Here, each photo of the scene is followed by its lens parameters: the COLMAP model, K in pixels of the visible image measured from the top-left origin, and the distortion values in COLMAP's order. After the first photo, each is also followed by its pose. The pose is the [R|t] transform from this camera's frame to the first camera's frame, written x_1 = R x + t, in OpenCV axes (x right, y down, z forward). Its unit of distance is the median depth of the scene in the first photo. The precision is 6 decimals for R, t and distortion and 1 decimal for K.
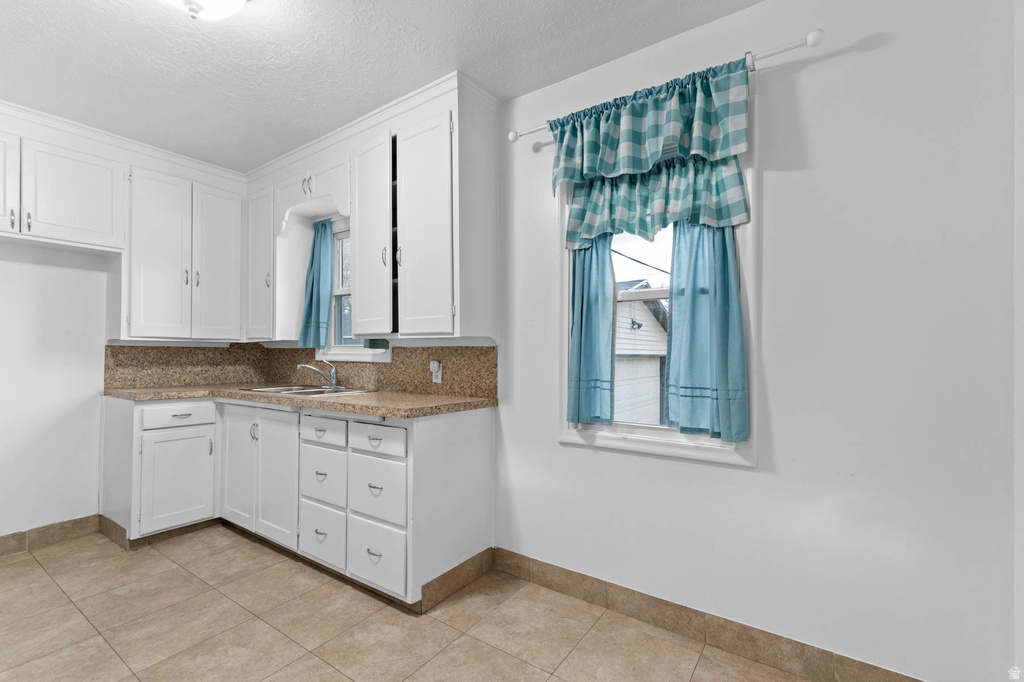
lens RADIAL K [[437.6, 0, 518.9], [0, 437.6, 347.9], [0, 0, 1]] dist [-0.000368, -0.000166]
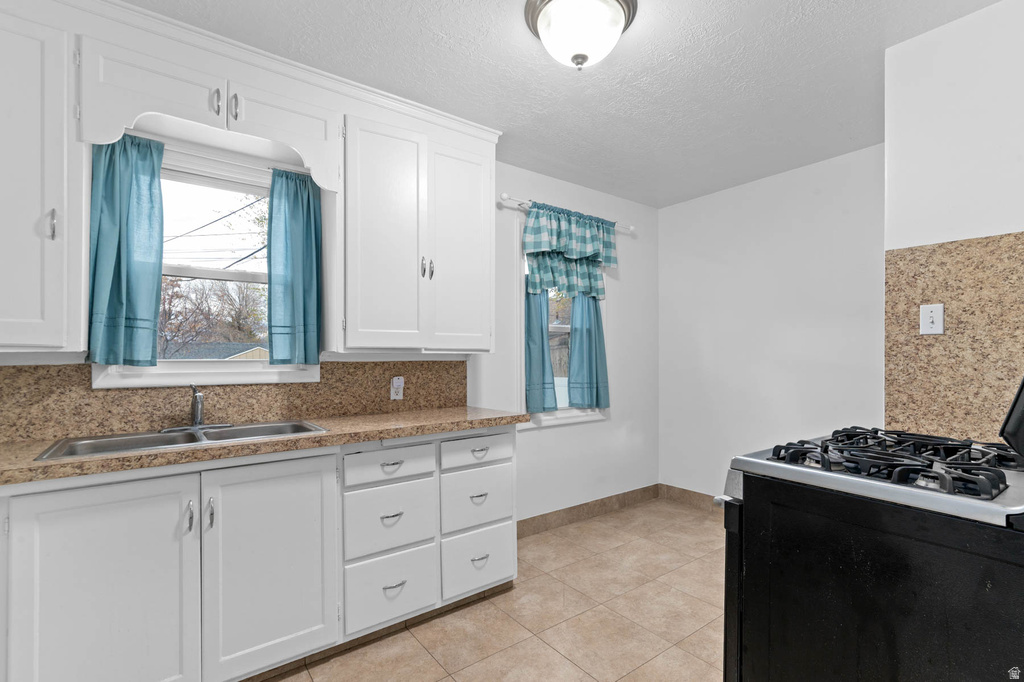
lens RADIAL K [[481.2, 0, 514.9], [0, 481.2, 353.8], [0, 0, 1]] dist [0.000340, 0.000008]
pose [[0.322329, 0.002389, 0.946625, -1.093670], [-0.003693, 0.999992, -0.001266, -0.018586], [-0.946620, -0.003087, 0.322335, 0.426374]]
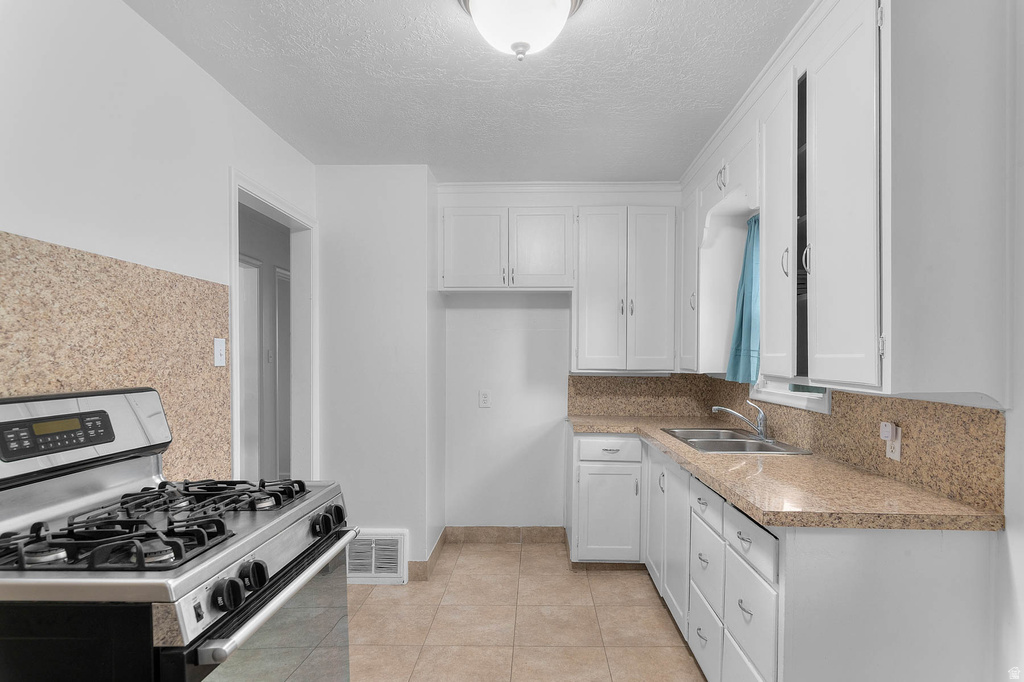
lens RADIAL K [[535.0, 0, 536.5], [0, 535.0, 366.3], [0, 0, 1]] dist [-0.004283, -0.000764]
pose [[0.558999, 0.012486, -0.829075, 0.138011], [0.003583, 0.999841, 0.017474, -0.059613], [0.829161, -0.012739, 0.558865, 0.206042]]
